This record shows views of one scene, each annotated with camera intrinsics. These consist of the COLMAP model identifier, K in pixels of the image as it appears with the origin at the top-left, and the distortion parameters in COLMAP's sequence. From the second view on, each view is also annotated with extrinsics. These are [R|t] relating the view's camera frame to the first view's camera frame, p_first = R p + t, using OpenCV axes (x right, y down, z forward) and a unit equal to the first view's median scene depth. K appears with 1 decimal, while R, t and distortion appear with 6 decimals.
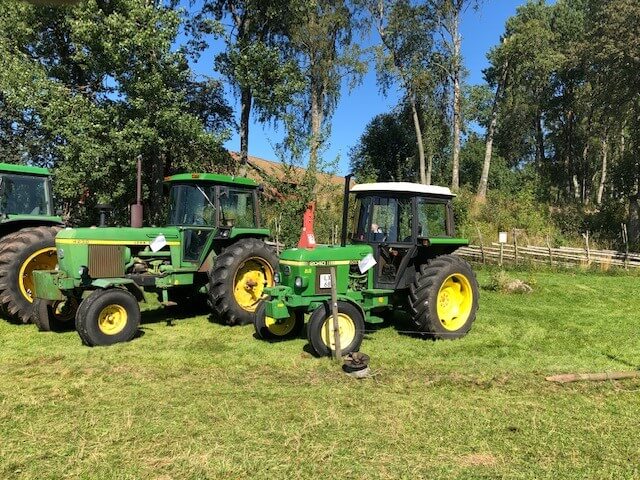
lens RADIAL K [[519.5, 0, 325.8], [0, 519.5, 241.7], [0, 0, 1]] dist [0.033158, -0.034190]
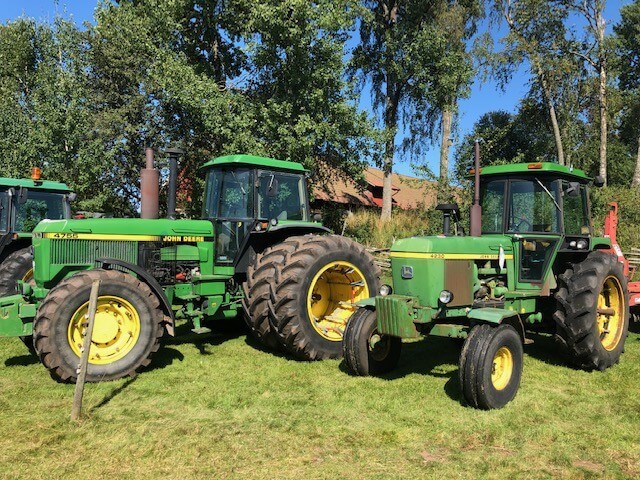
lens RADIAL K [[519.5, 0, 314.3], [0, 519.5, 238.7], [0, 0, 1]] dist [0.033158, -0.034190]
pose [[0.993372, -0.001386, -0.114937, -0.477165], [-0.000812, 0.999818, -0.019082, -0.008756], [0.114943, 0.019049, 0.993189, 0.230739]]
